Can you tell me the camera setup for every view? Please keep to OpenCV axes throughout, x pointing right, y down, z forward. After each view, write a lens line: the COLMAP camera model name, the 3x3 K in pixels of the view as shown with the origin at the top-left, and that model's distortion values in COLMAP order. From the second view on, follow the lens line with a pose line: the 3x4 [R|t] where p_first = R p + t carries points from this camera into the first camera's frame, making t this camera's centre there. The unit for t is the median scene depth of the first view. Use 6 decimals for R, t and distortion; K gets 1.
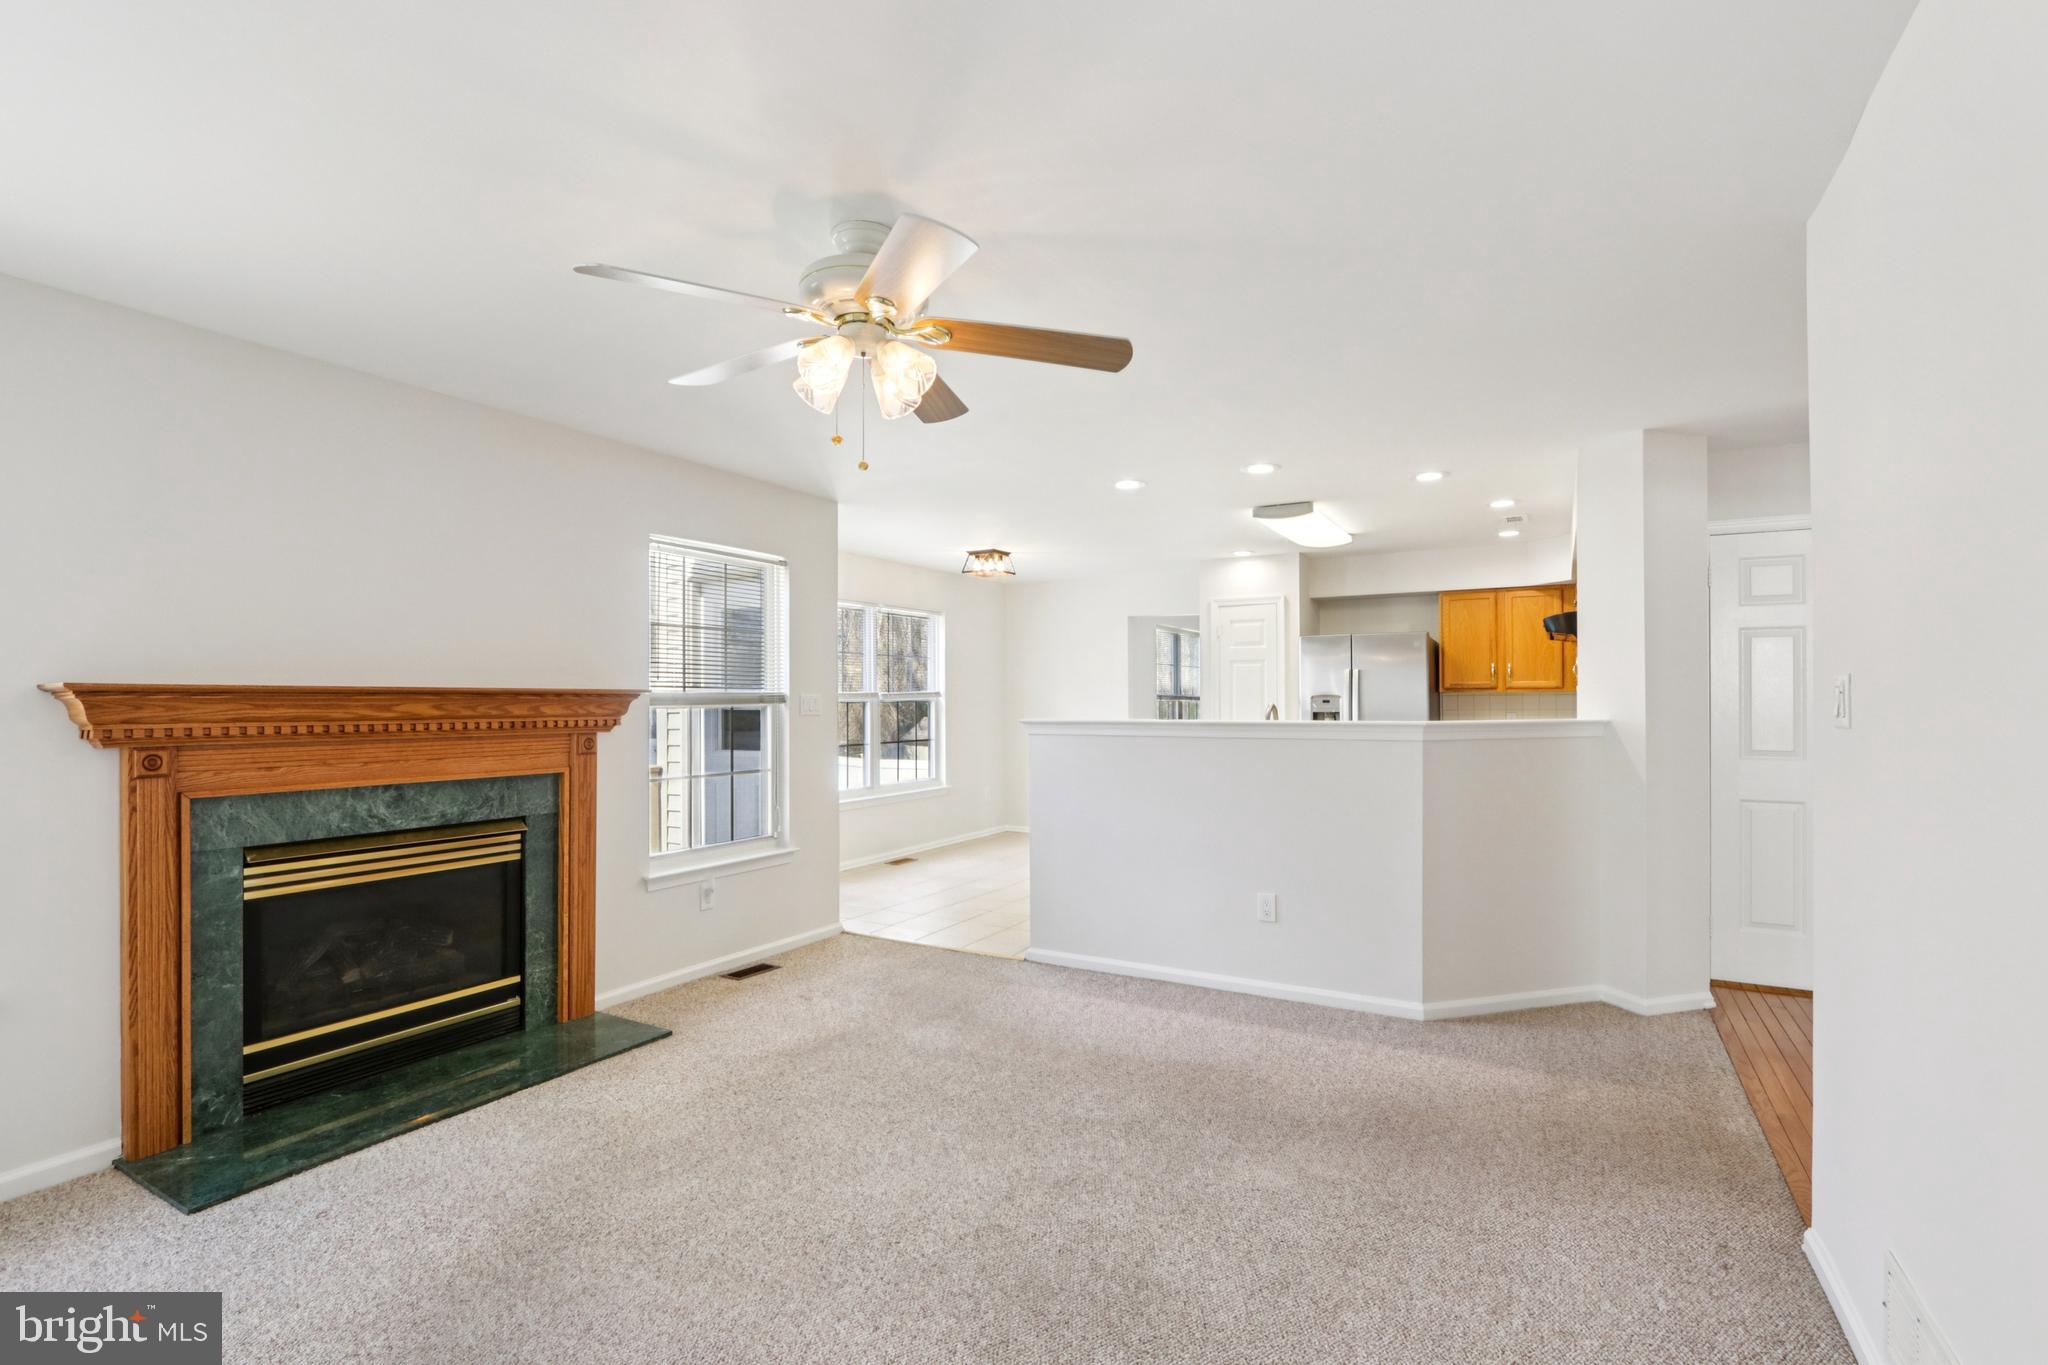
lens RADIAL K [[967.1, 0, 995.2], [0, 967.1, 691.9], [0, 0, 1]] dist [-0.023201, 0.005976]
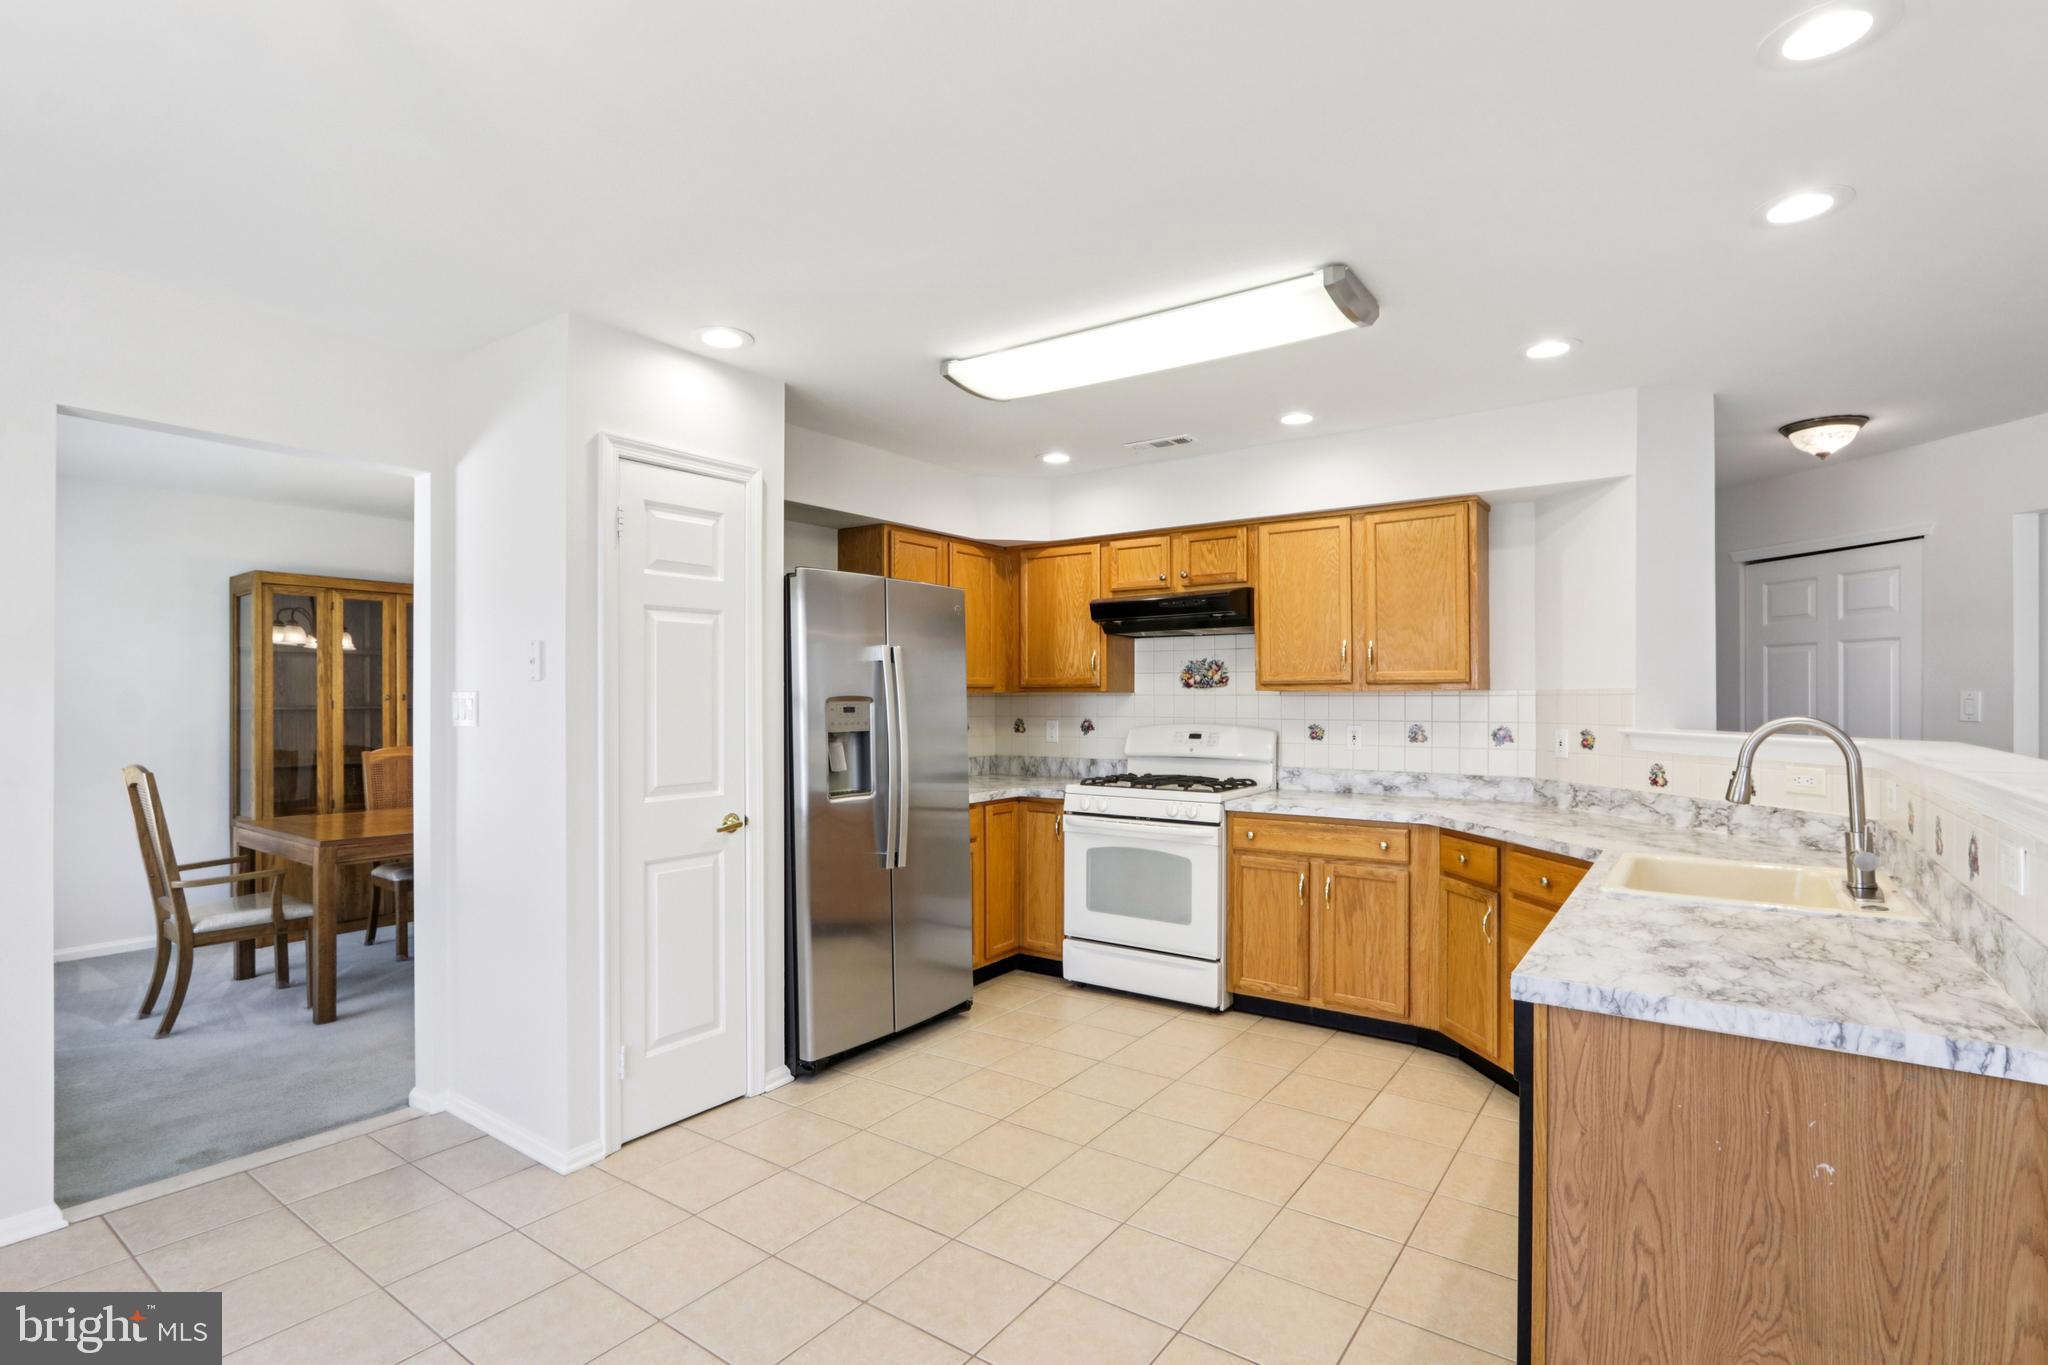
lens RADIAL K [[967.1, 0, 1026.6], [0, 967.1, 693.2], [0, 0, 1]] dist [-0.023201, 0.005976]
pose [[0.073224, 0.005347, 0.997301, -0.250228], [-0.007161, 0.999963, -0.004835, 0.006721], [-0.997290, -0.006787, 0.073259, 1.653173]]
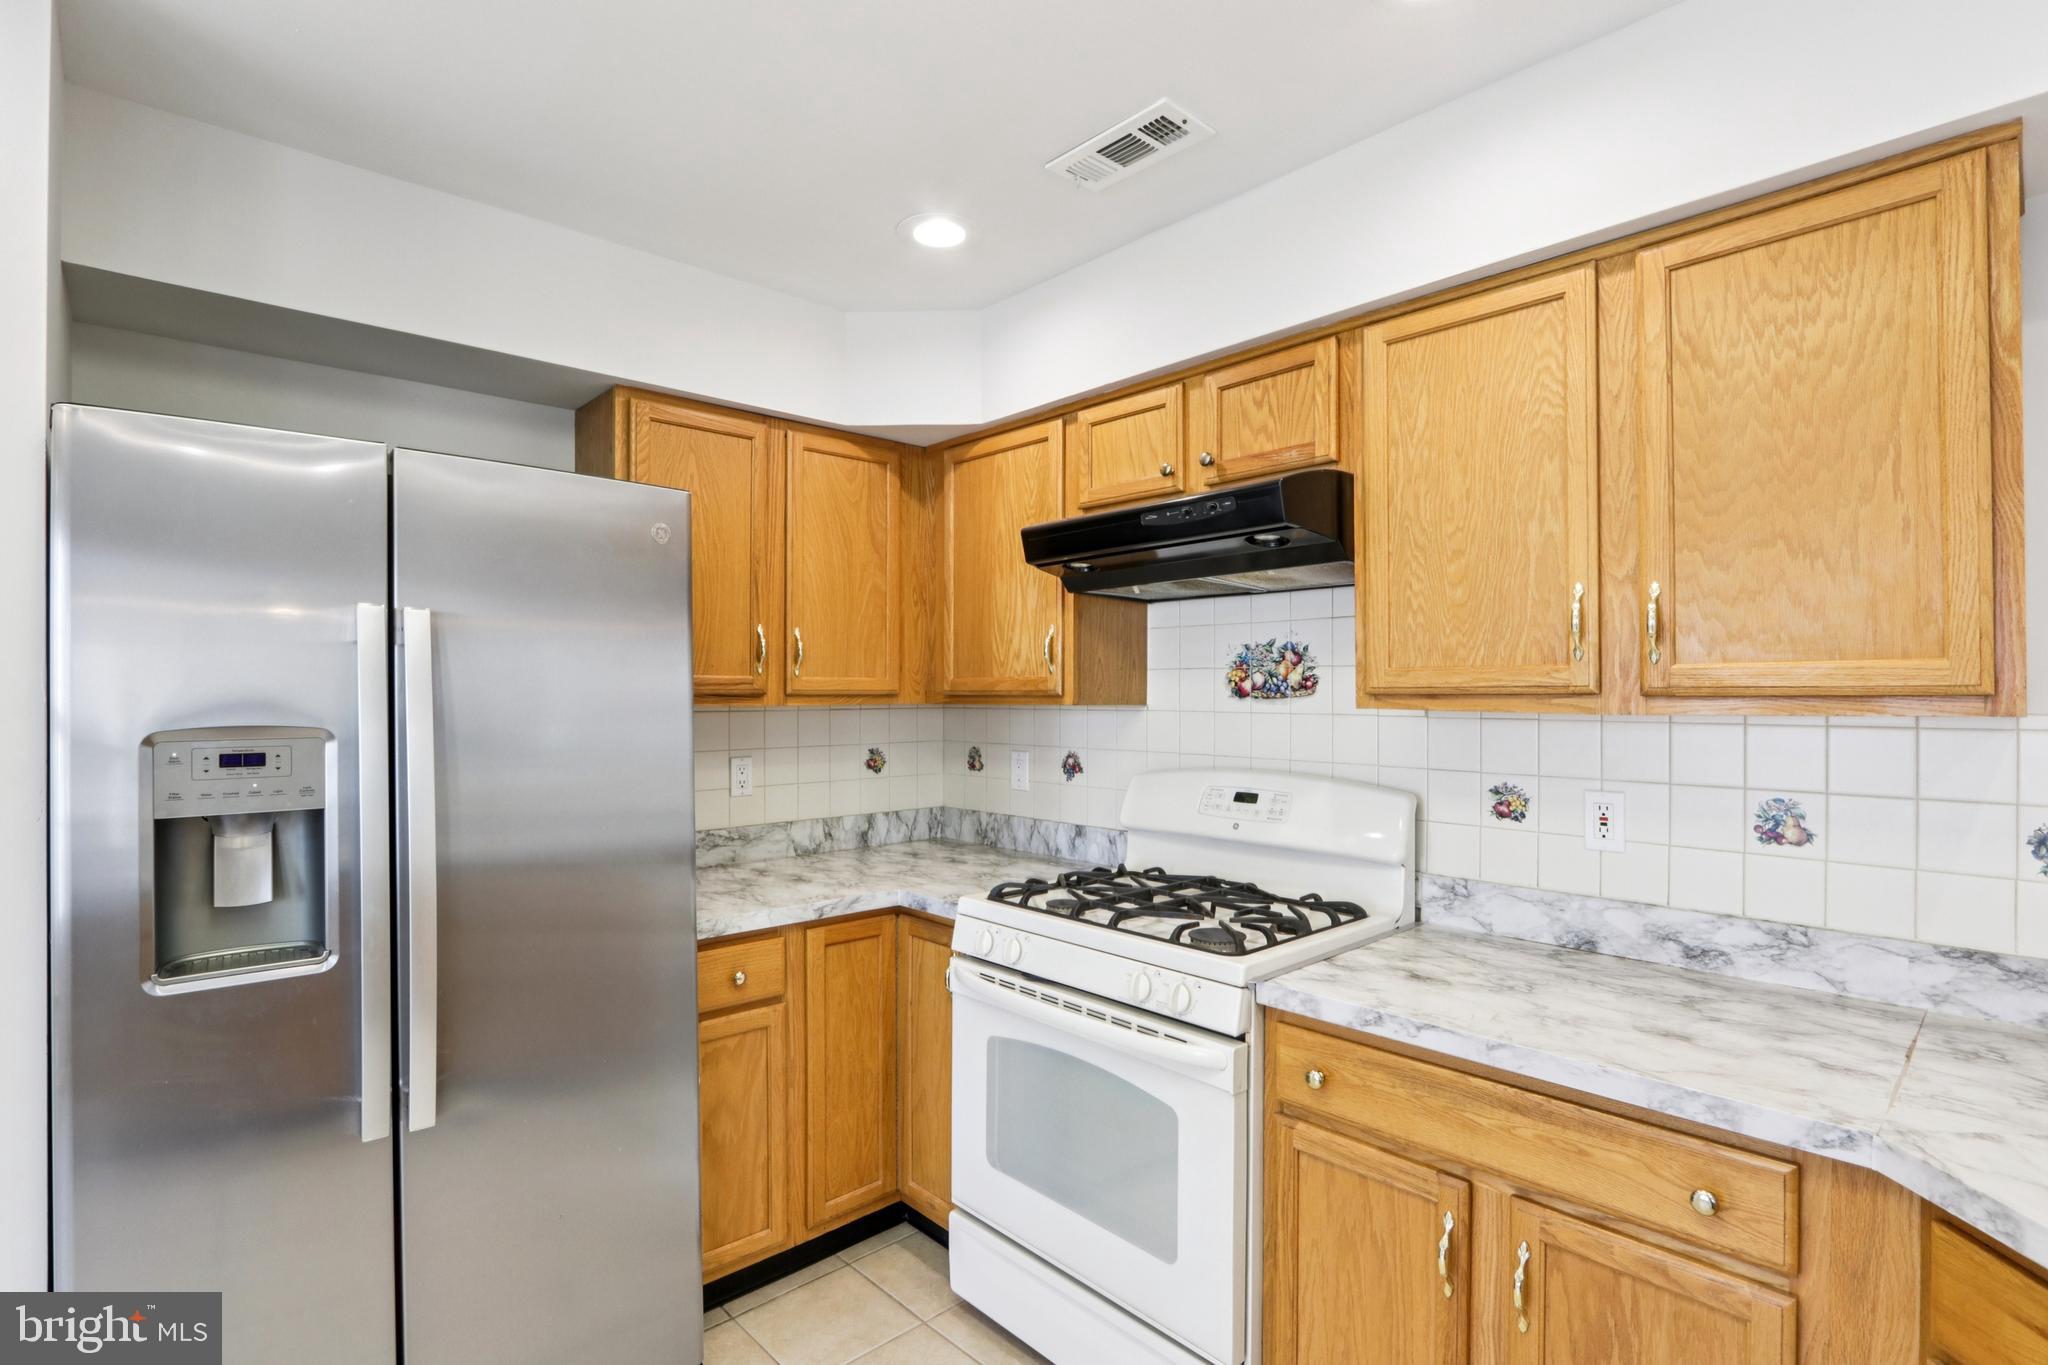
lens RADIAL K [[967.1, 0, 1022.7], [0, 967.1, 689.6], [0, 0, 1]] dist [-0.023201, 0.005976]
pose [[0.281027, 0.005321, 0.959685, 0.376931], [-0.010029, 0.999946, -0.002608, -0.010414], [-0.959648, -0.008891, 0.281065, 1.493817]]
